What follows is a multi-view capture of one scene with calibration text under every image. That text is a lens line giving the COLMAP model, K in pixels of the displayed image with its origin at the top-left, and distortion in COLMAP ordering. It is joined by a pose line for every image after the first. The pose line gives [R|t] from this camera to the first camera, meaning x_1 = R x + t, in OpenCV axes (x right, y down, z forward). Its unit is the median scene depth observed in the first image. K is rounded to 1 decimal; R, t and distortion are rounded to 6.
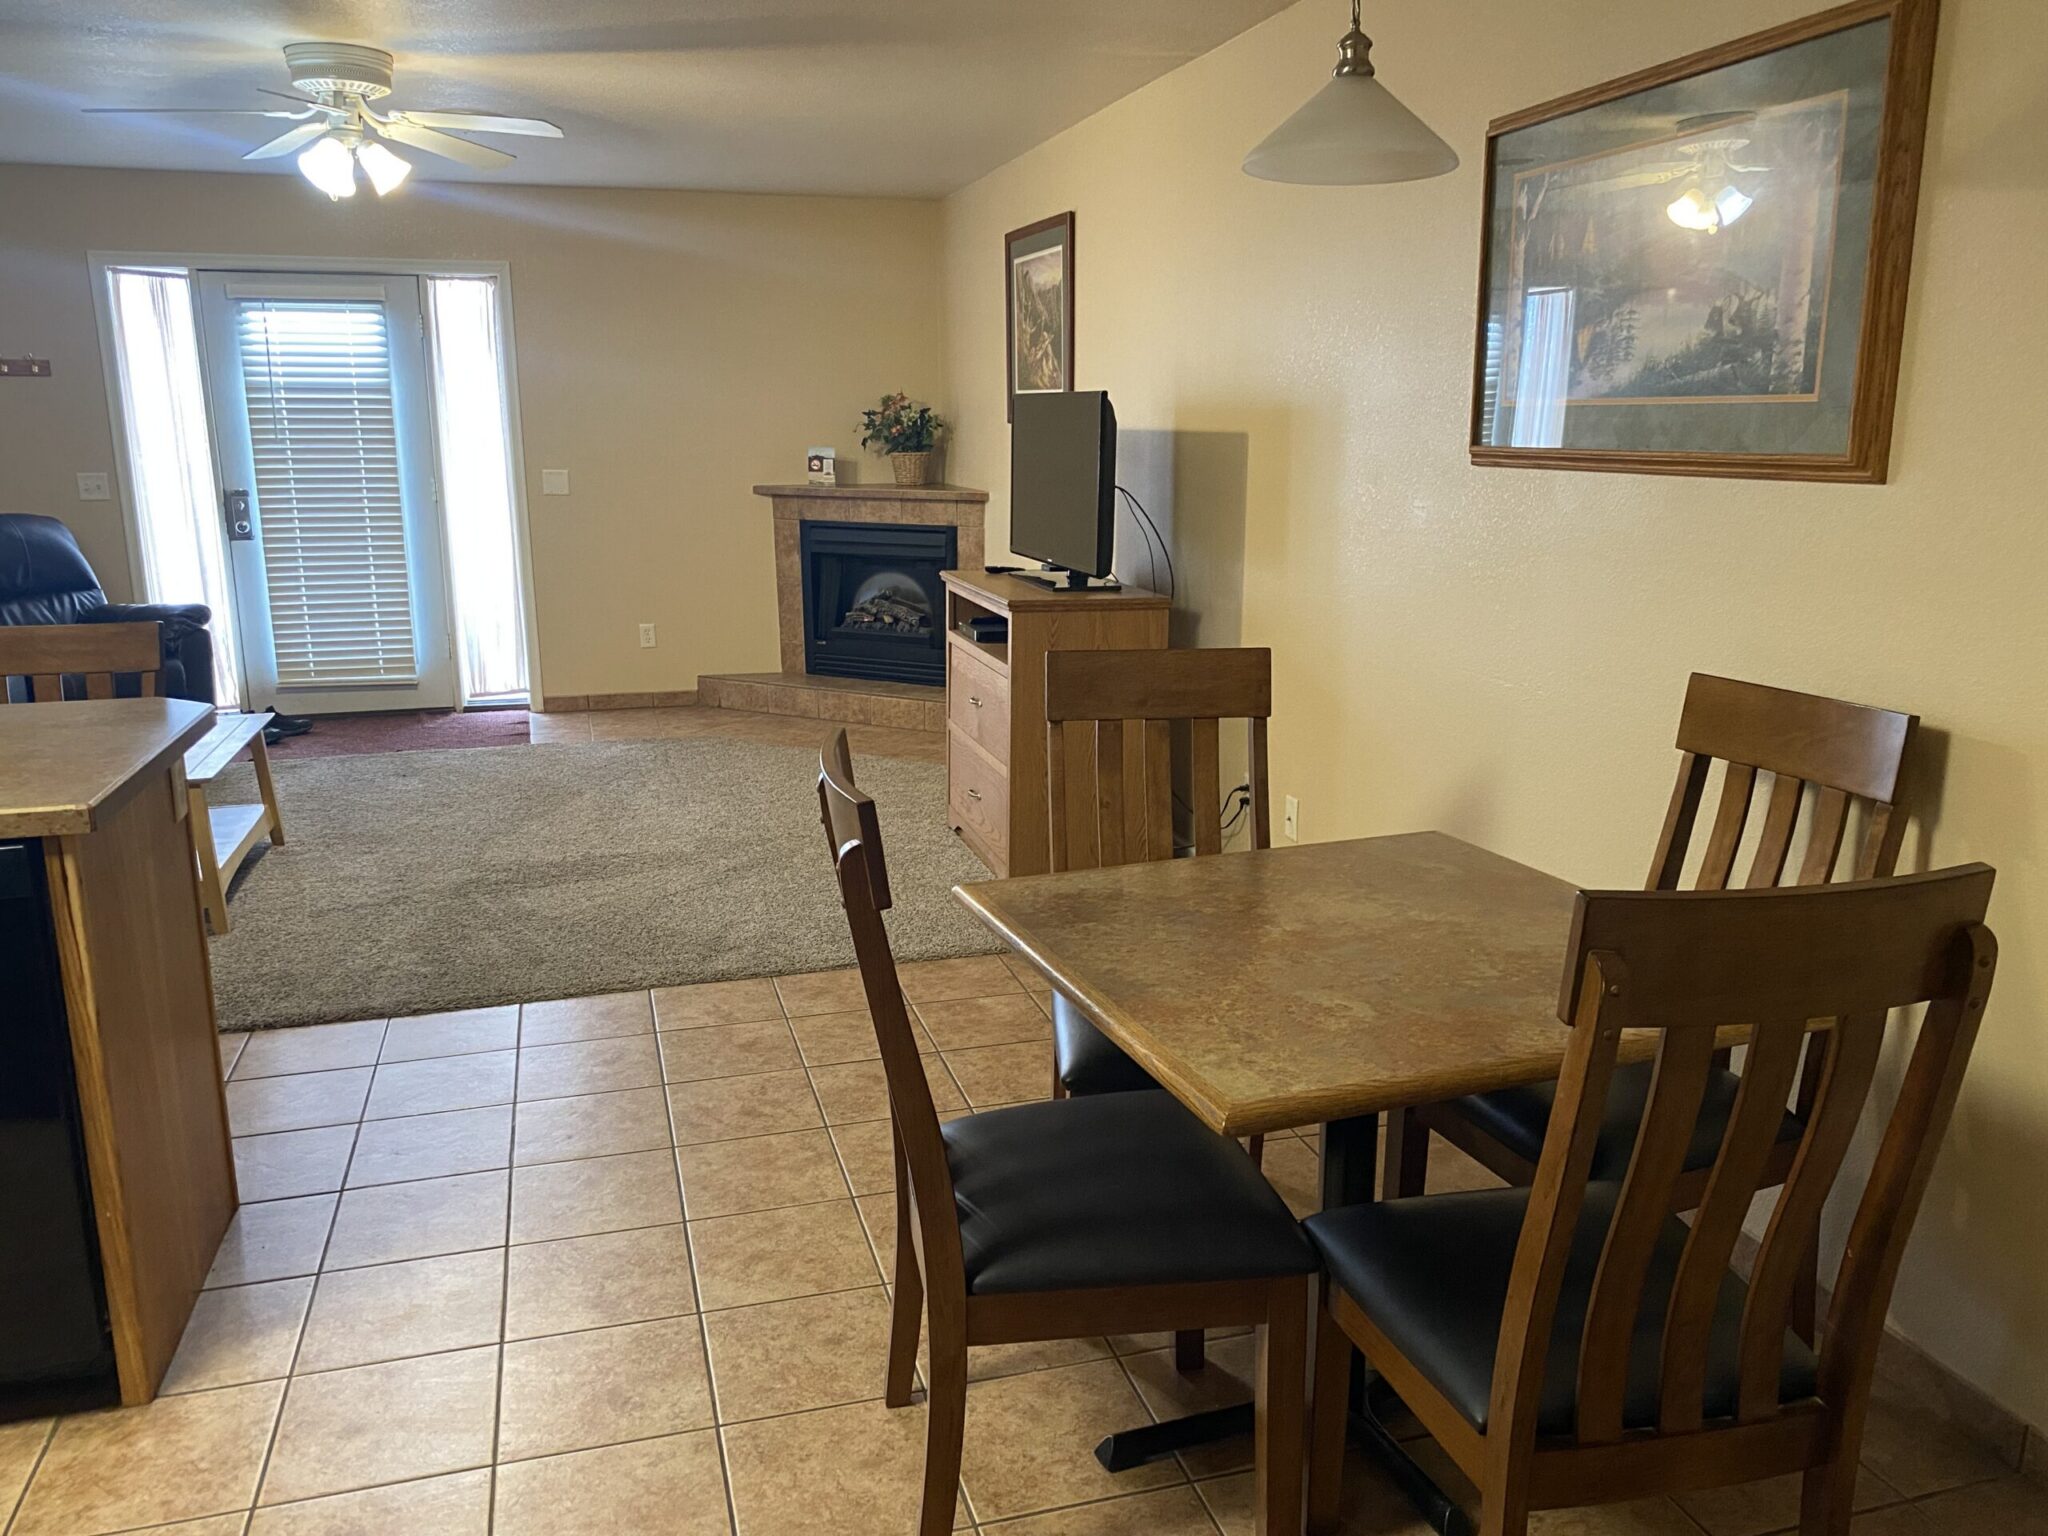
lens RADIAL K [[1535.9, 0, 1060.9], [0, 1535.9, 767.0], [0, 0, 1]] dist [0.004877, 0.004095]
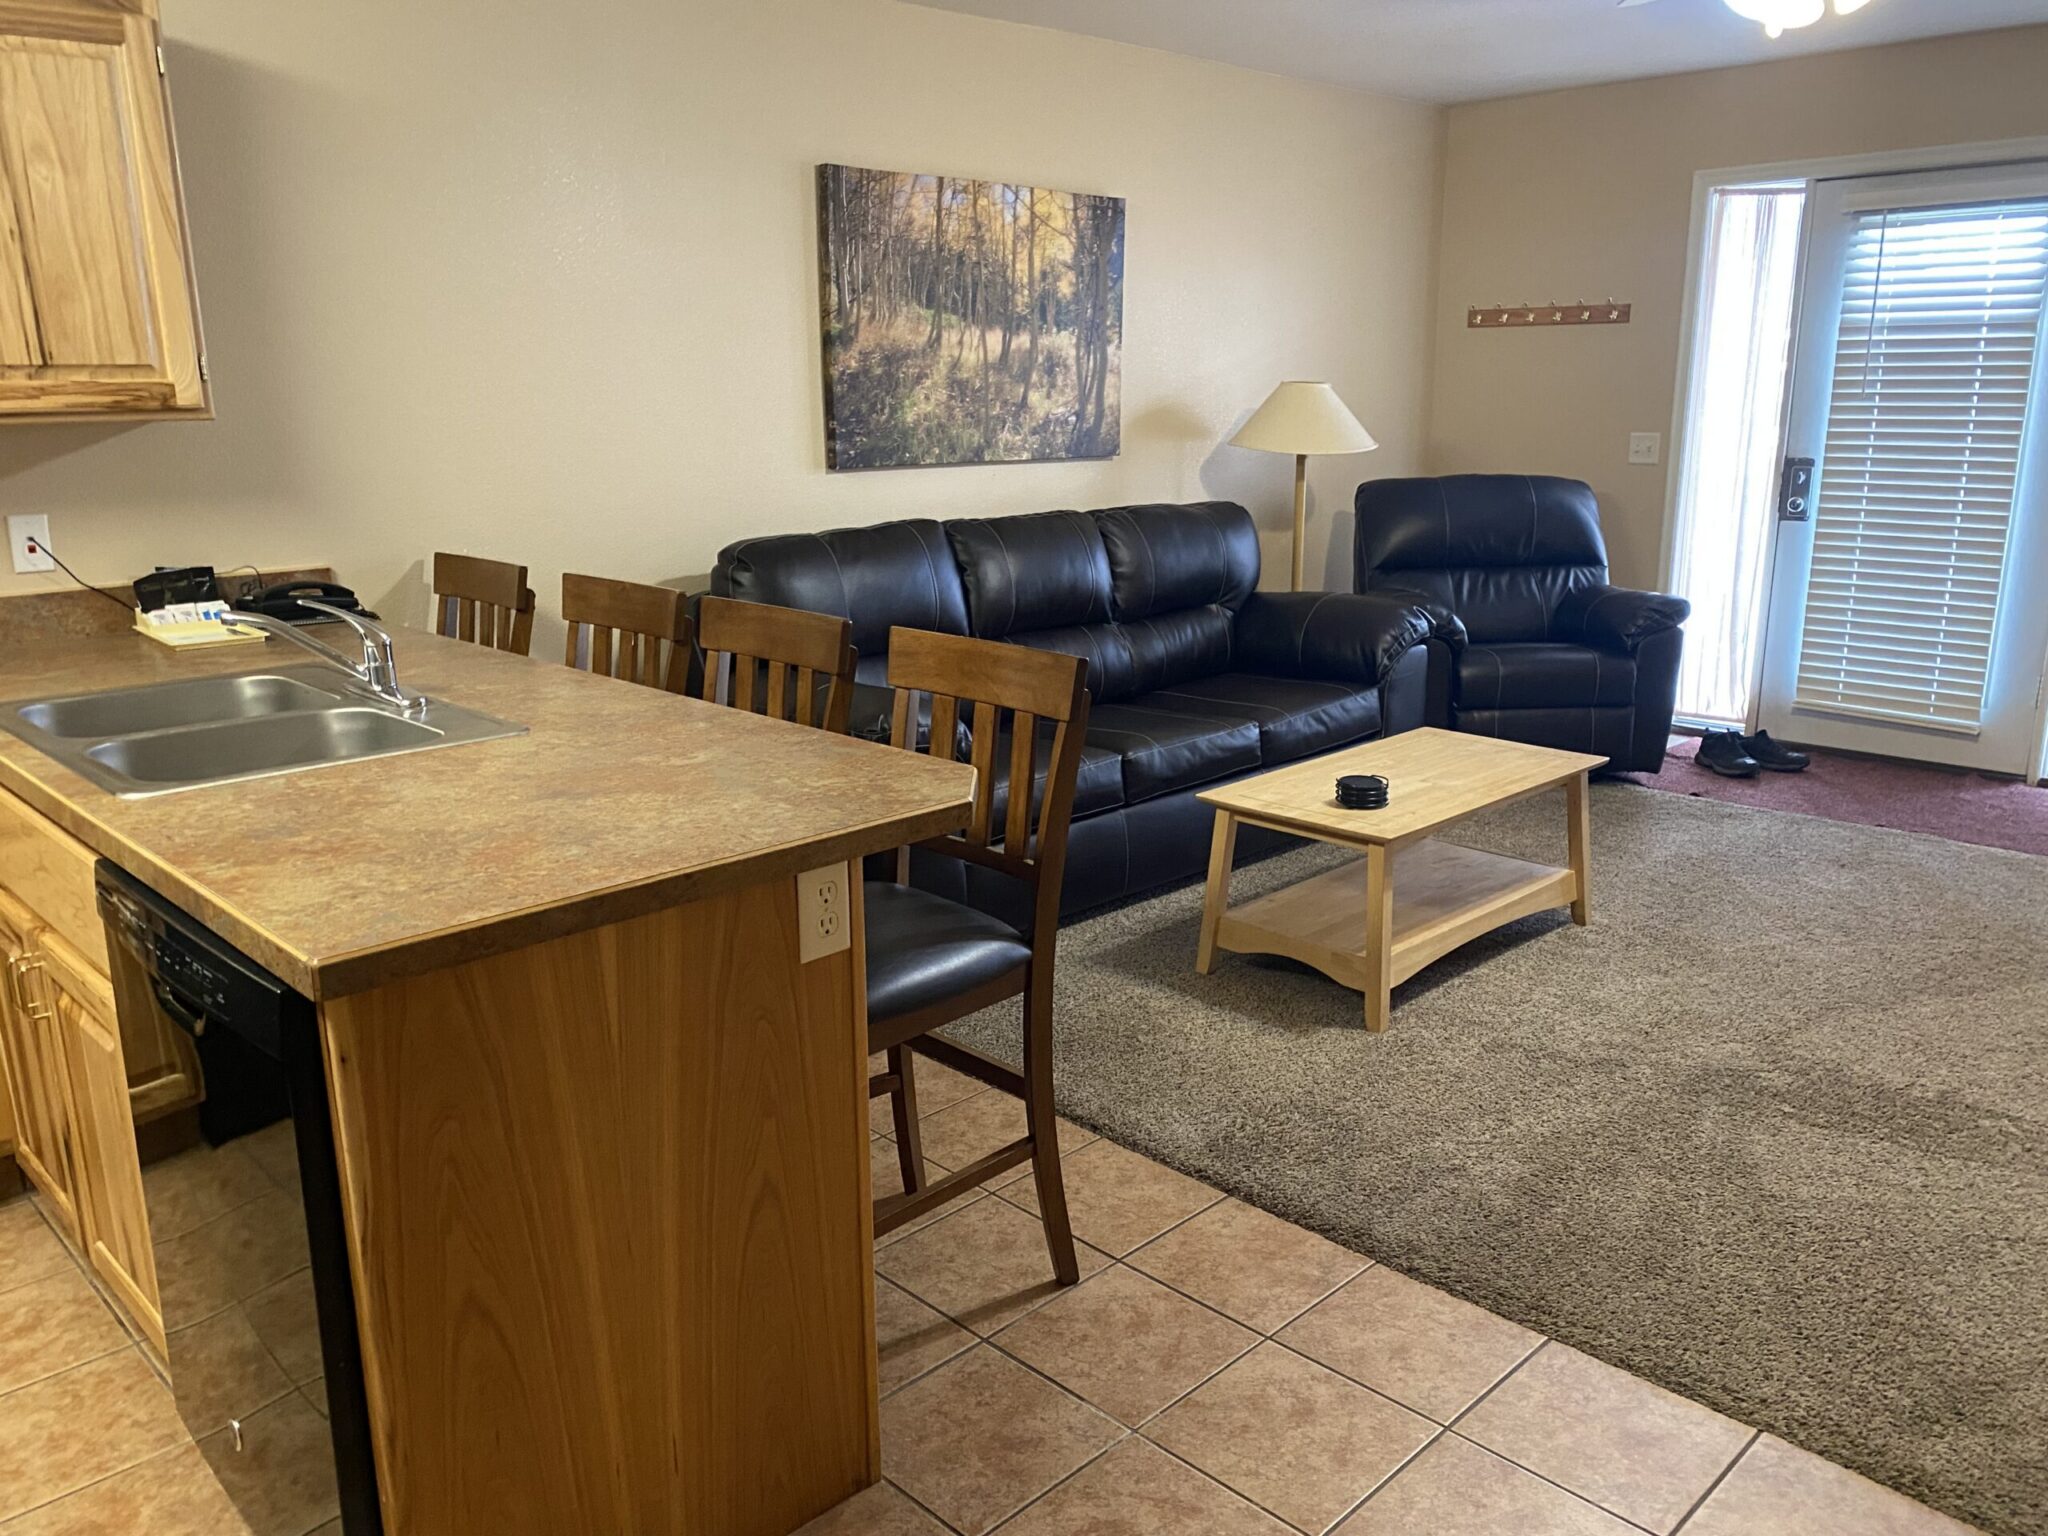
lens RADIAL K [[1573.6, 0, 1049.7], [0, 1573.6, 776.5], [0, 0, 1]] dist [0.046557, -0.051030]
pose [[0.468290, 0.213807, -0.857316, 0.027062], [-0.189062, 0.972056, 0.139152, -0.066930], [0.863110, 0.096923, 0.495627, 0.300568]]
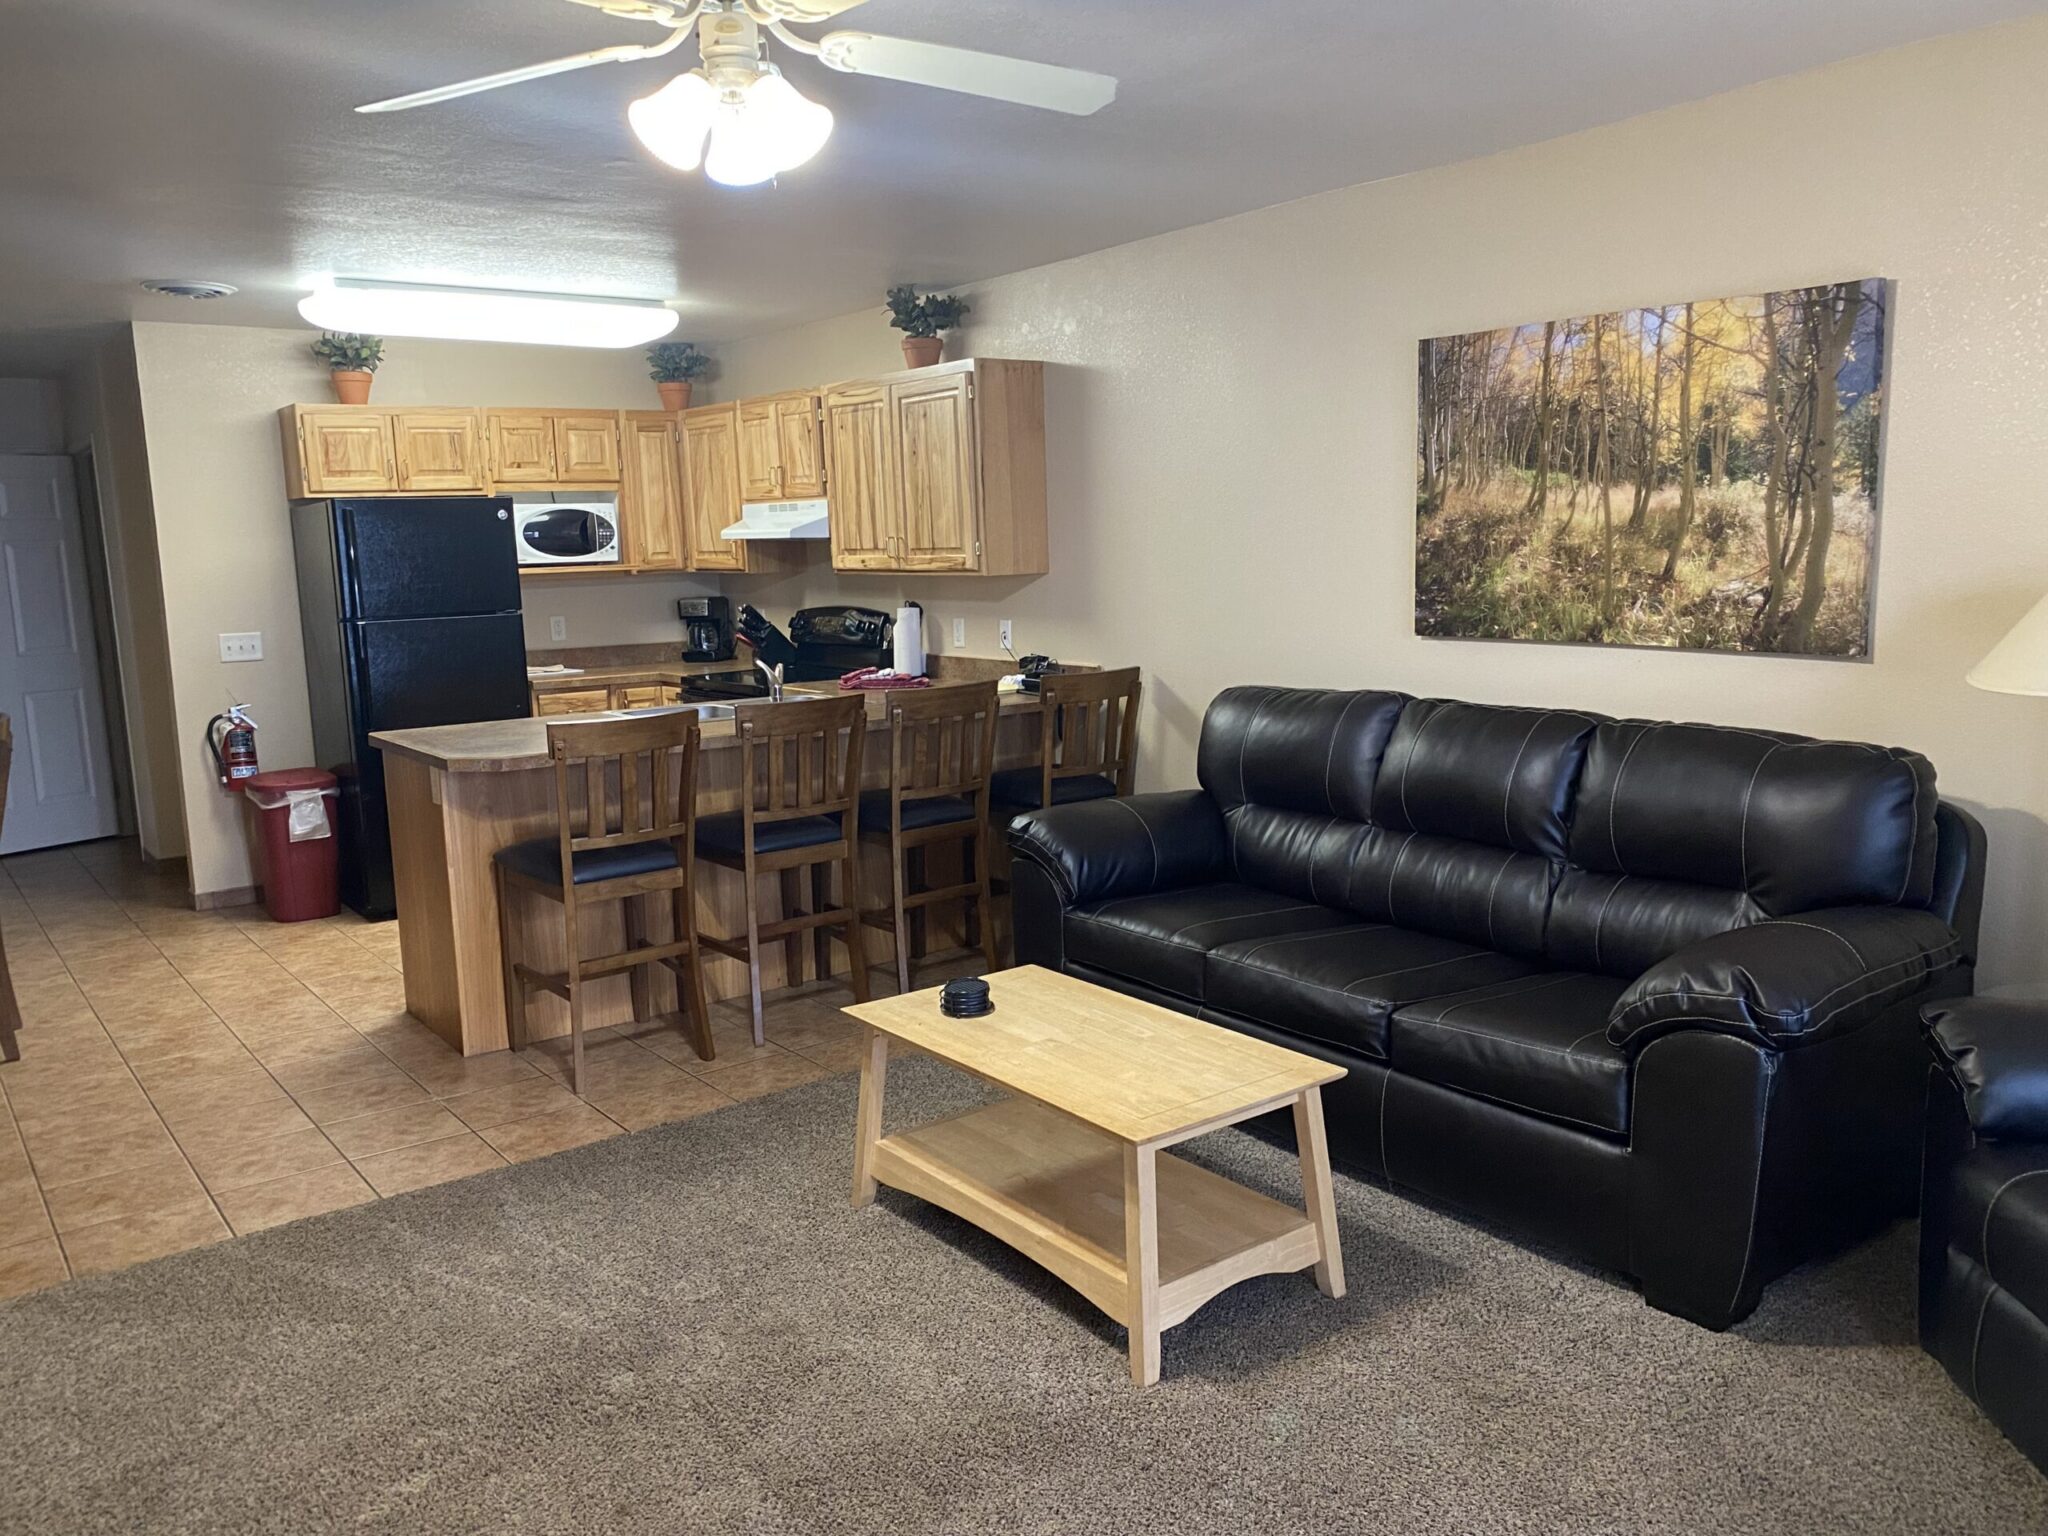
lens RADIAL K [[1534.8, 0, 1036.3], [0, 1534.8, 771.0], [0, 0, 1]] dist [0.033234, -0.080205]
pose [[-0.934999, 0.077443, -0.346092, -0.250472], [-0.052906, 0.934490, 0.352037, -0.260014], [0.350682, 0.347465, -0.869650, 1.111801]]
